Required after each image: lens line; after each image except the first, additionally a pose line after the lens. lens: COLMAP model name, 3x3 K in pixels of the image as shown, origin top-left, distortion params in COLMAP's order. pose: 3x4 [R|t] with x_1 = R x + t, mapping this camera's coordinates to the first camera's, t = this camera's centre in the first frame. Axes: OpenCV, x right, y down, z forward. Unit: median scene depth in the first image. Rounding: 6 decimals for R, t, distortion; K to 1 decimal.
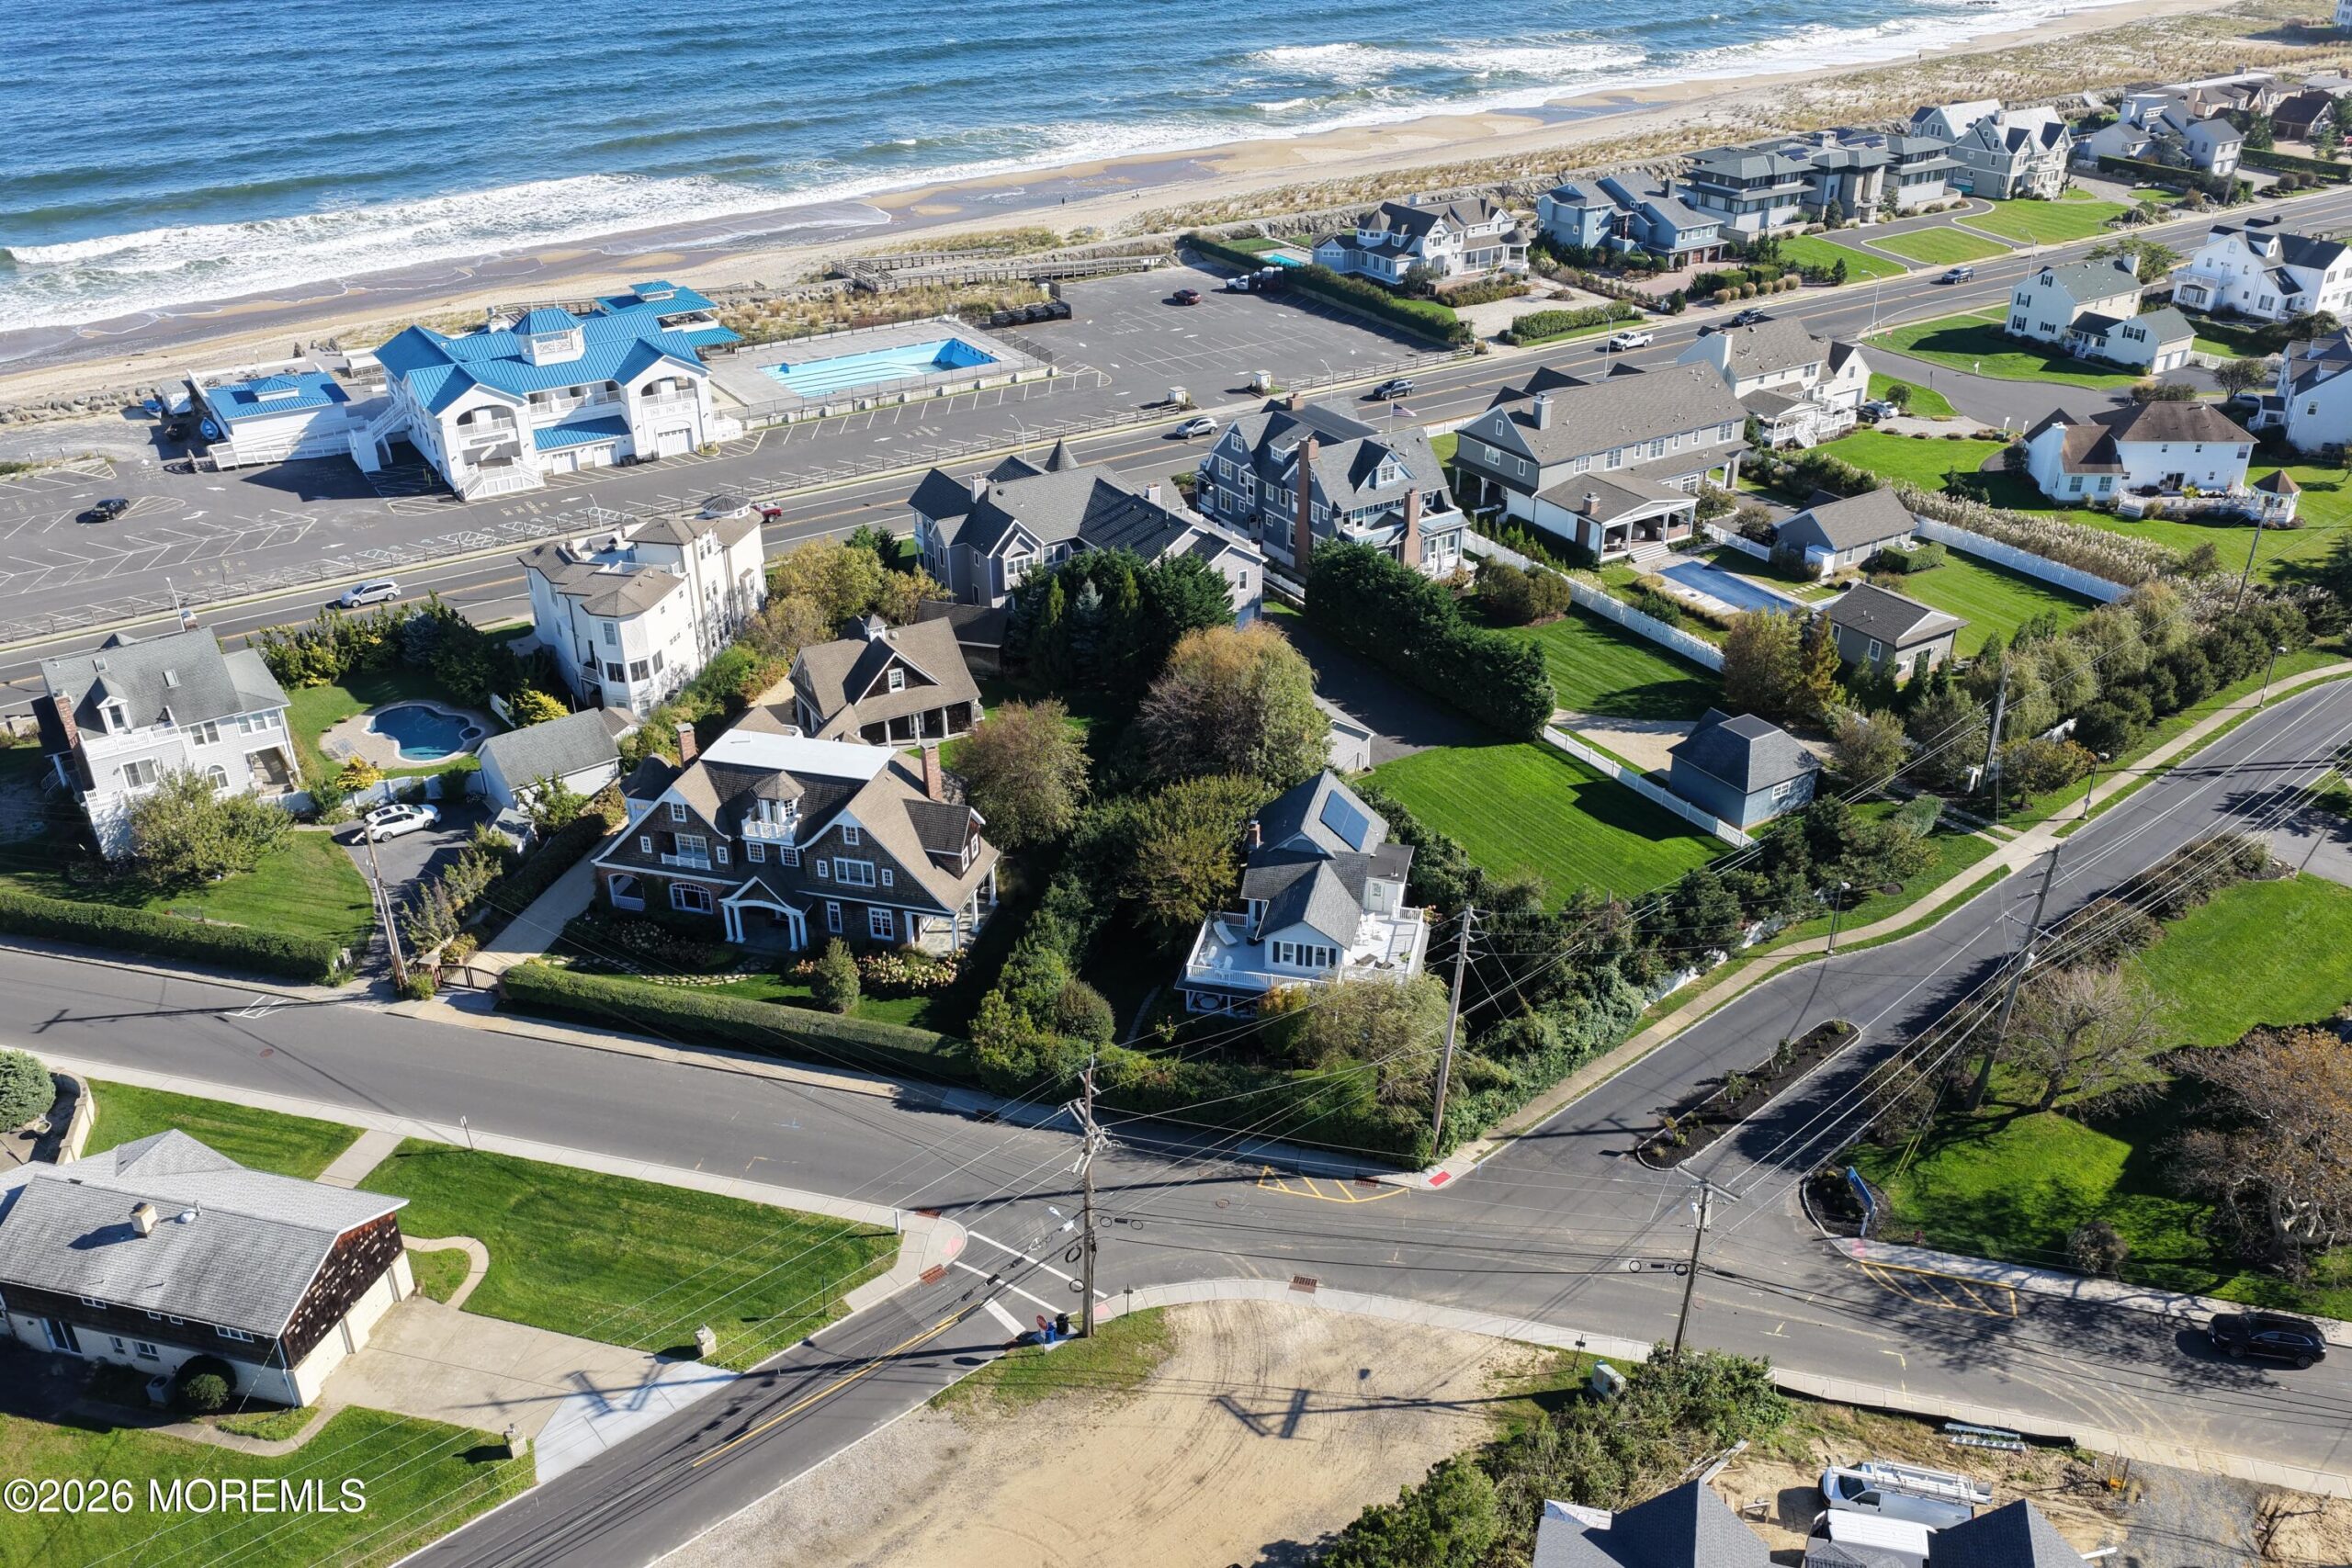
lens RADIAL K [[1956.4, 0, 1183.9], [0, 1956.4, 771.9], [0, 0, 1]] dist [-0.017514, 0.045208]
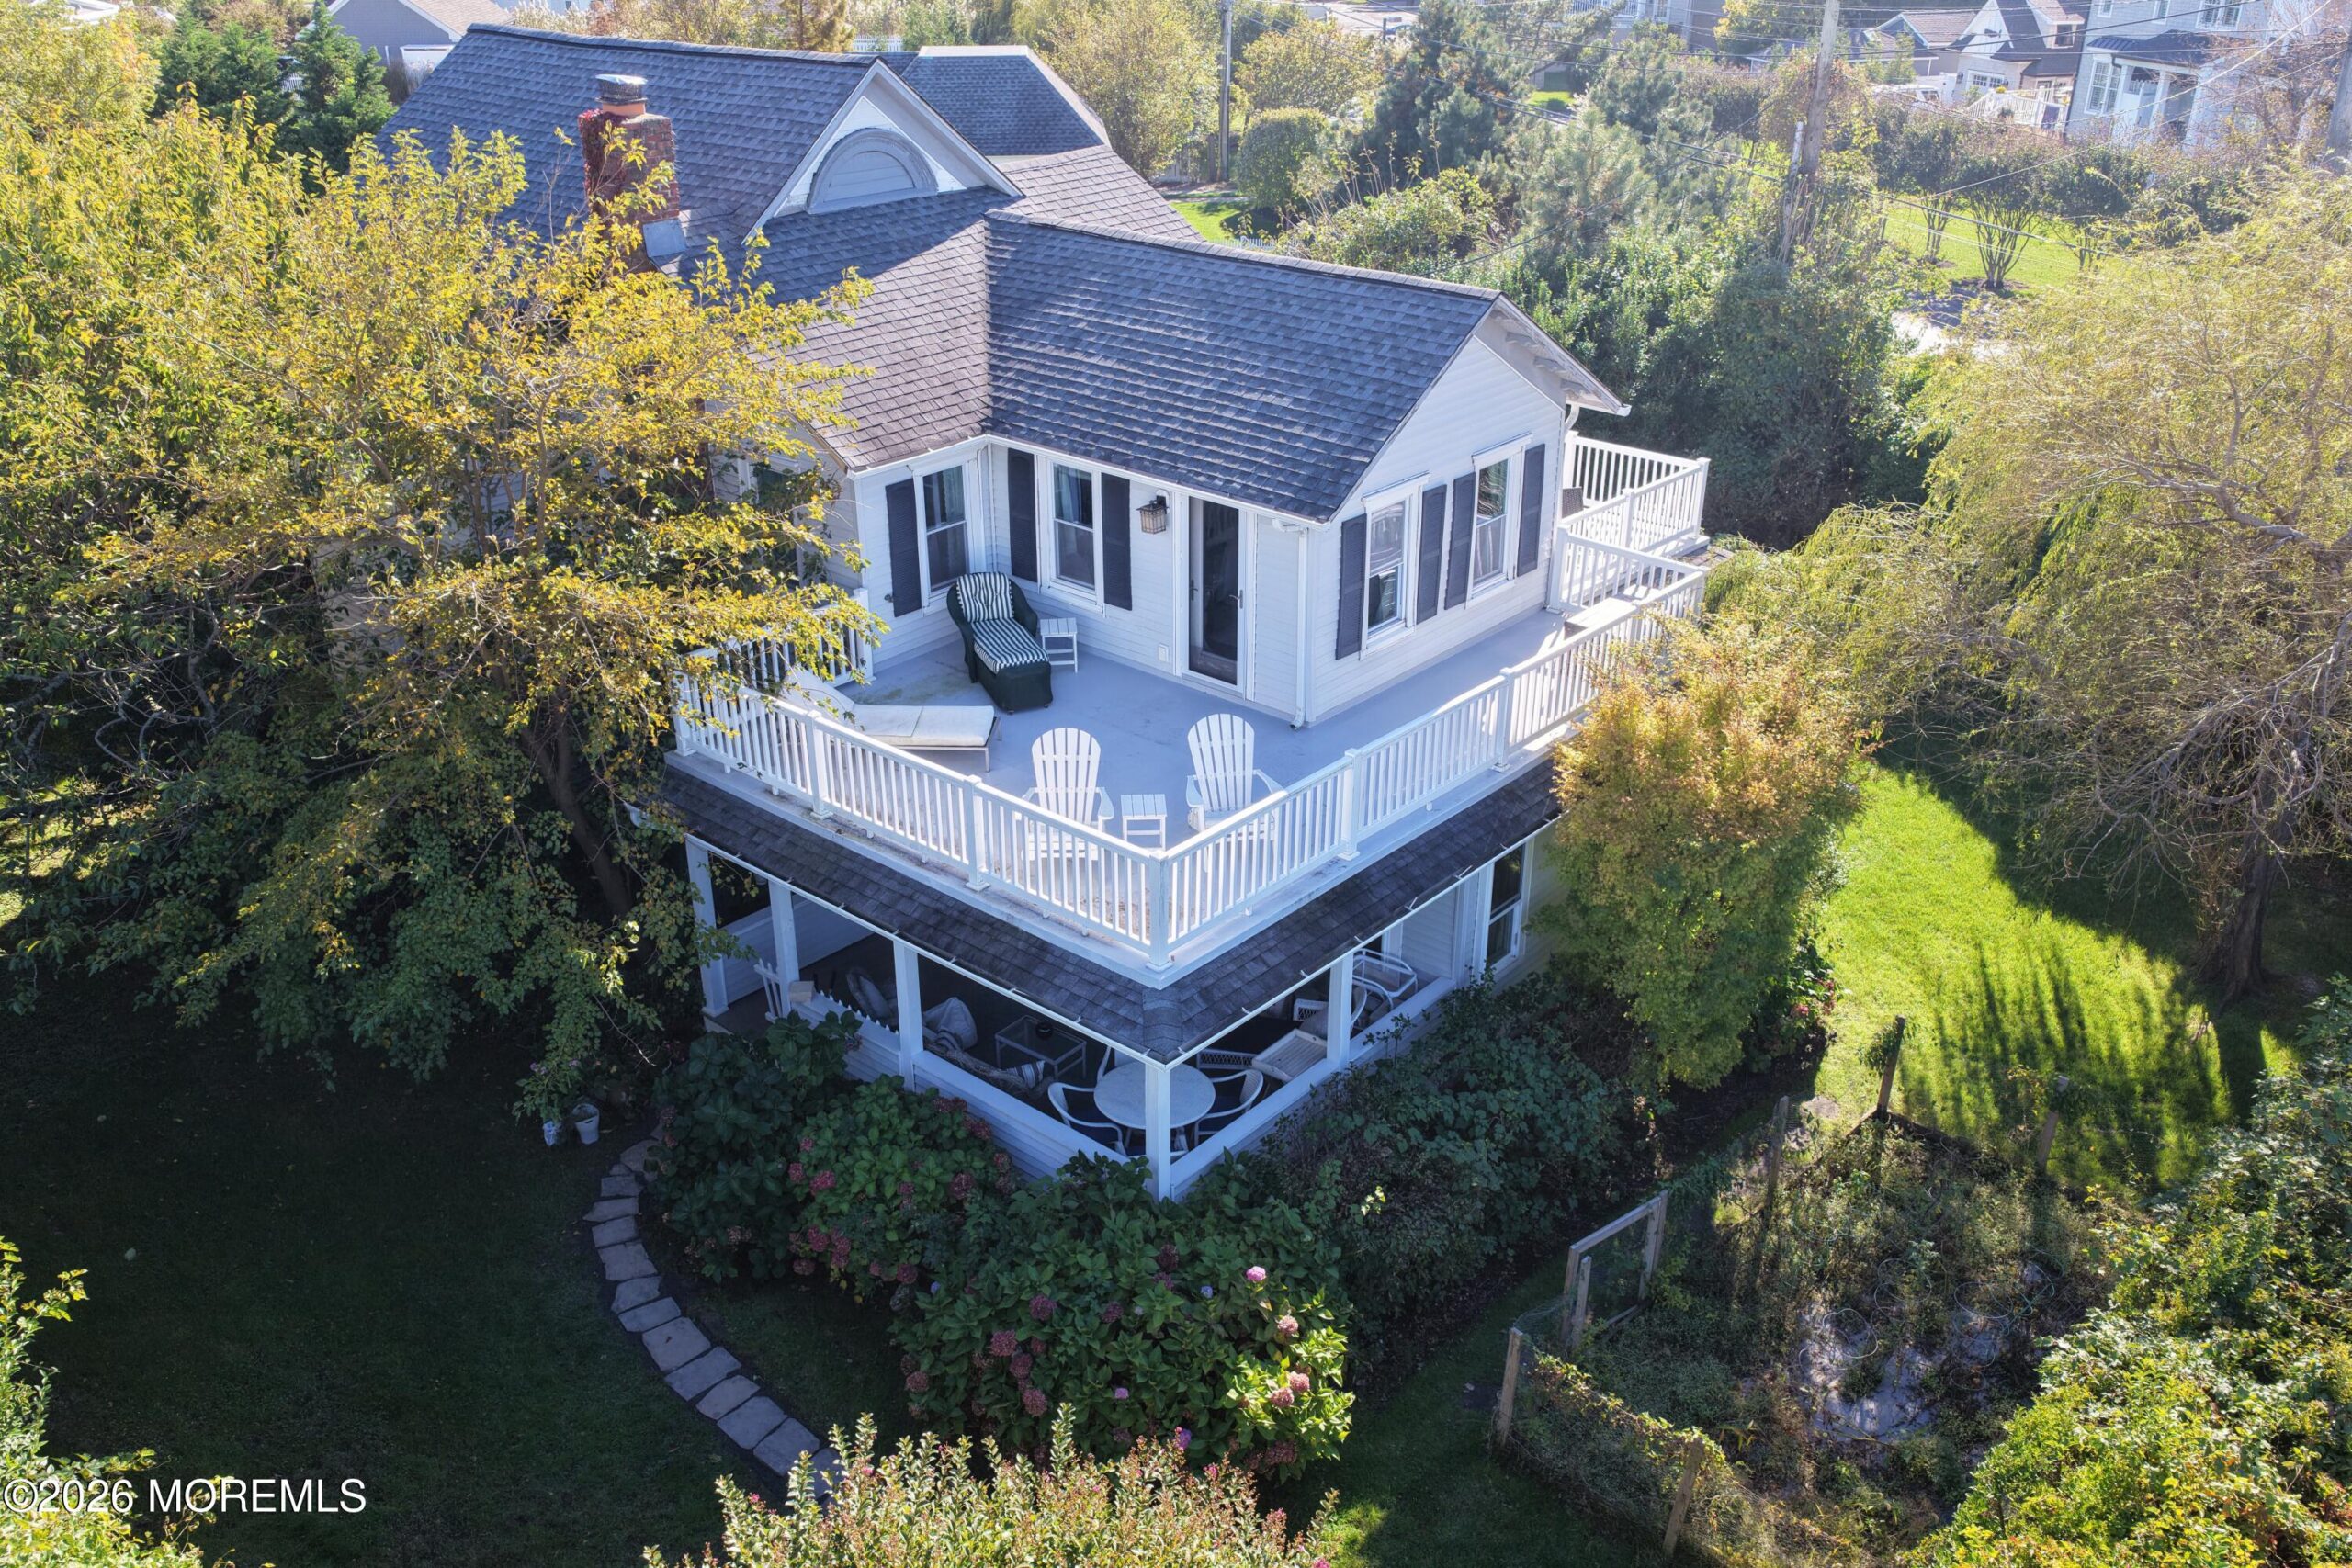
lens RADIAL K [[1956.4, 0, 1179.6], [0, 1956.4, 779.8], [0, 0, 1]] dist [-0.017514, 0.045208]
pose [[0.471023, -0.376193, 0.797882, -0.074424], [0.409726, 0.894317, 0.179783, 0.052884], [-0.781192, 0.242231, 0.575380, 0.686528]]
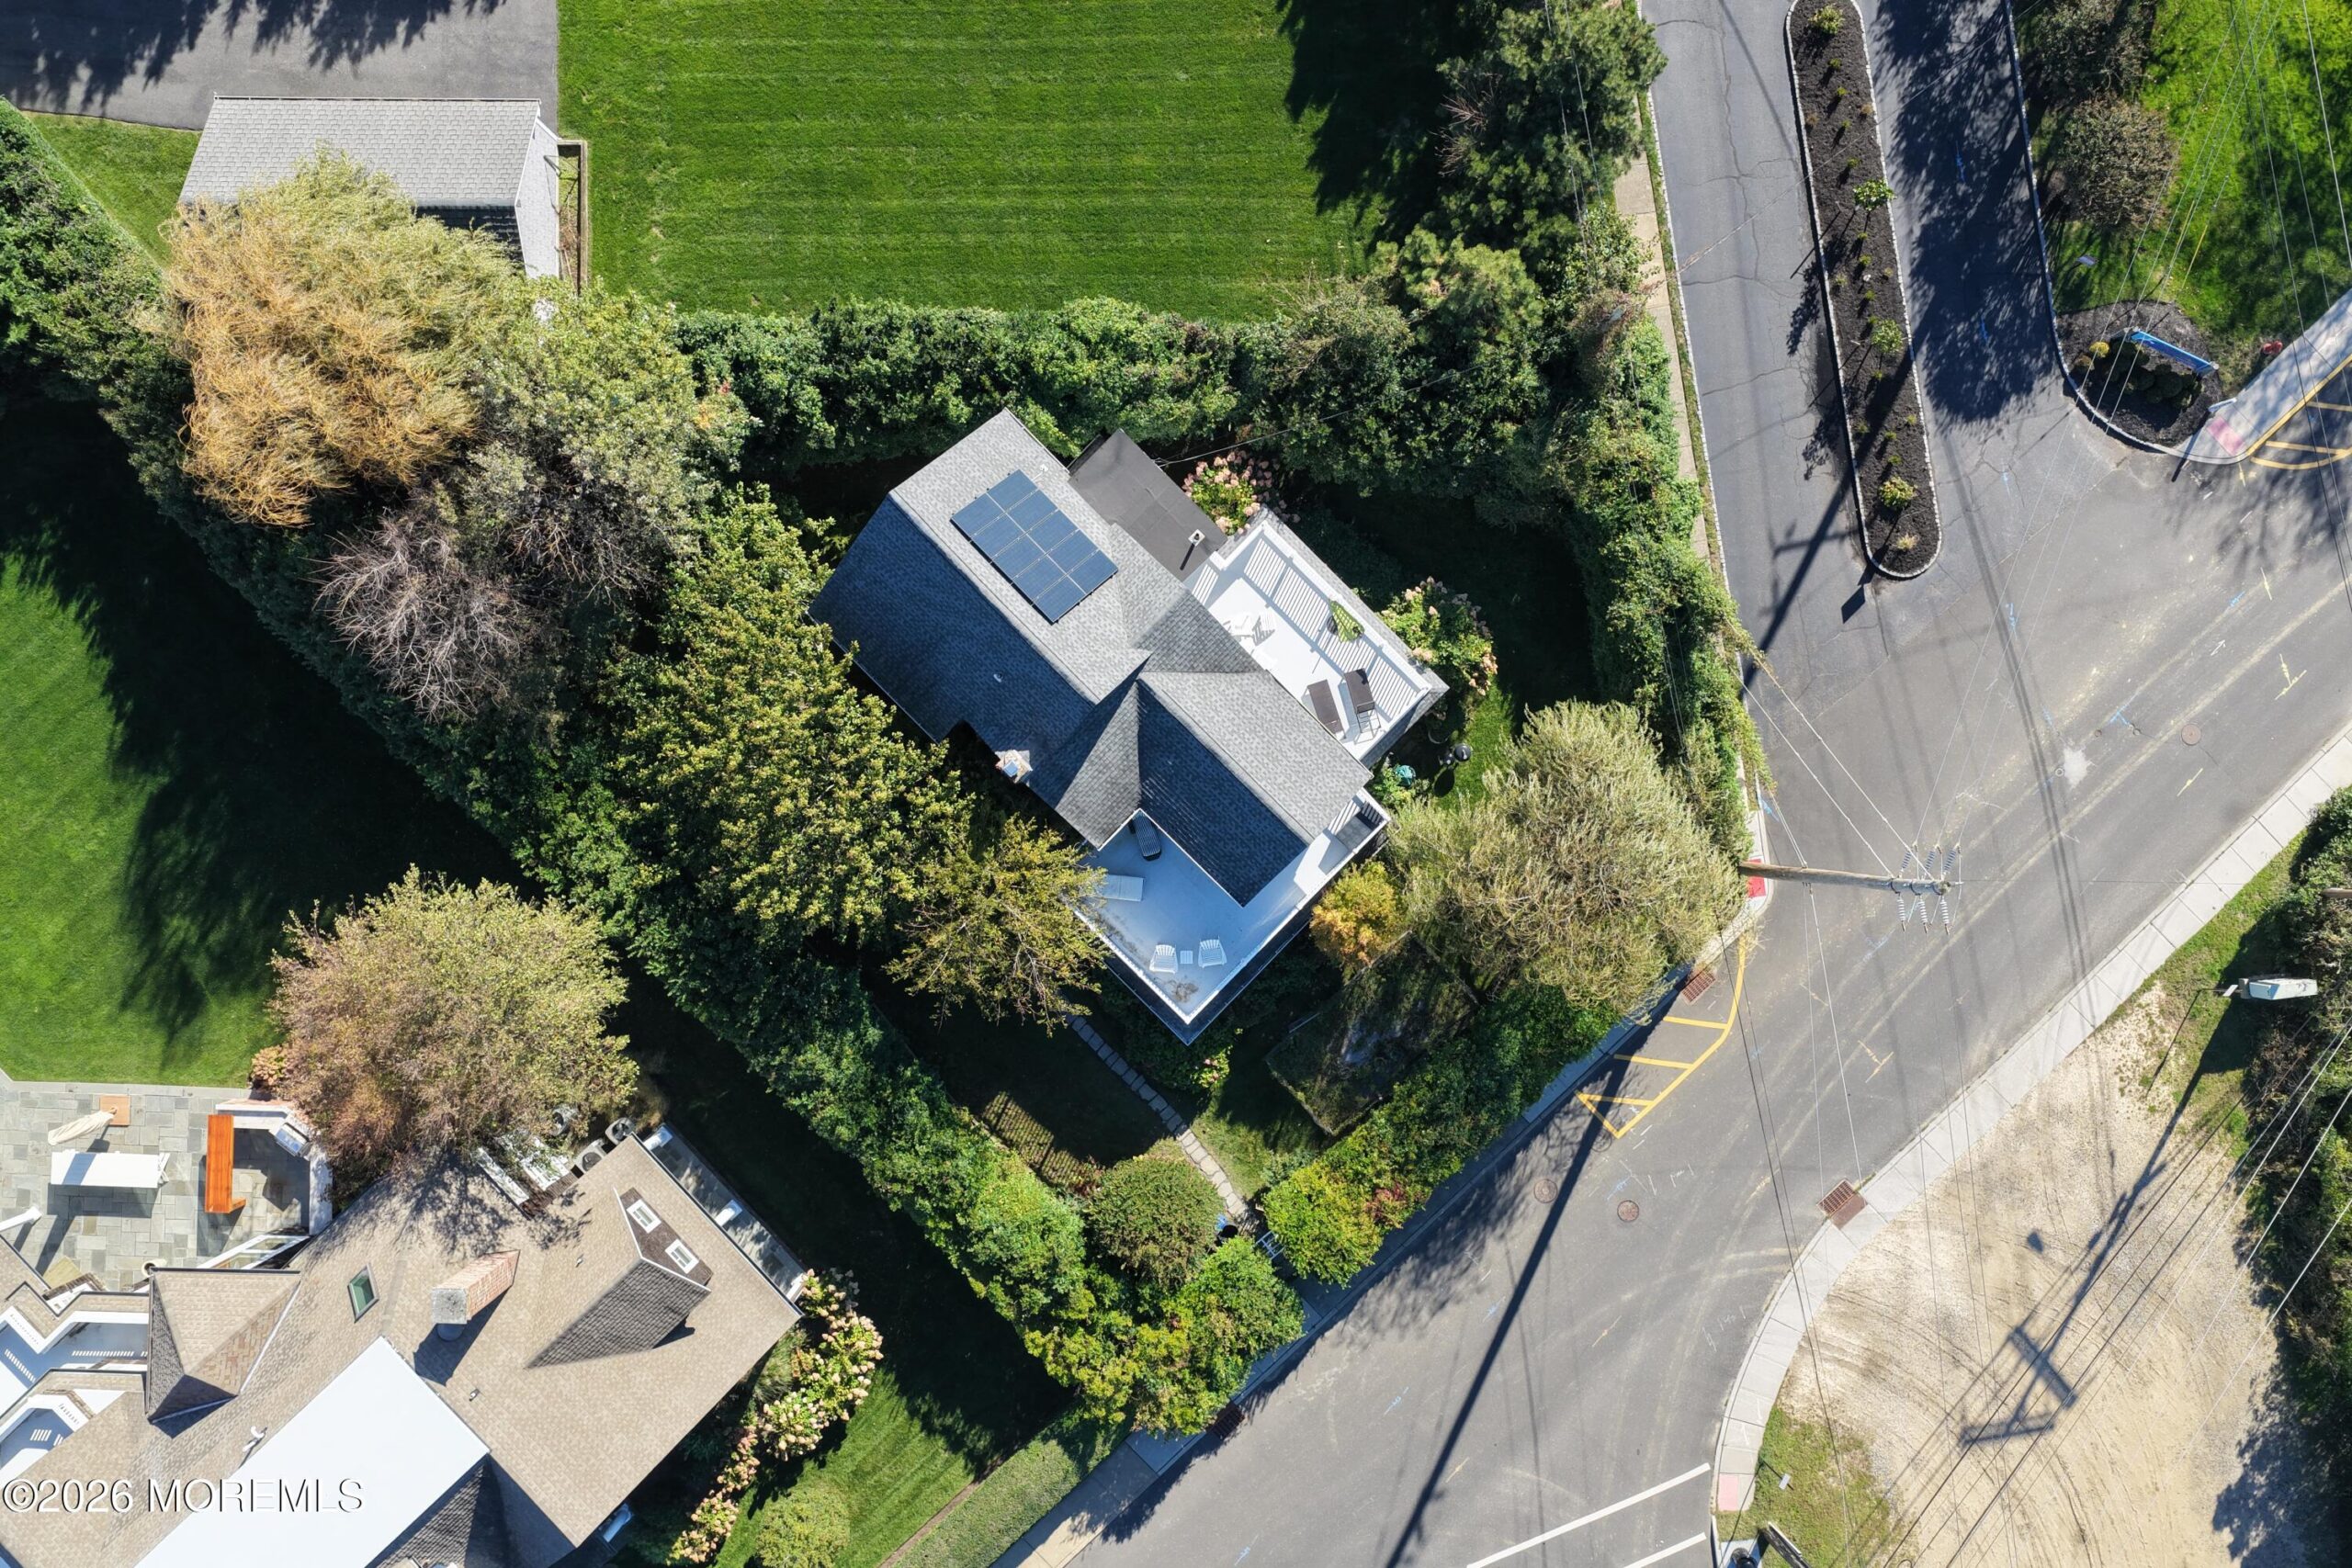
lens RADIAL K [[1956.4, 0, 1180.0], [0, 1956.4, 783.1], [0, 0, 1]] dist [-0.017514, 0.045208]
pose [[0.524148, -0.851592, -0.007752, 0.044703], [0.397686, 0.236703, 0.886463, -0.288257], [-0.753070, -0.467721, 0.462734, 0.585949]]
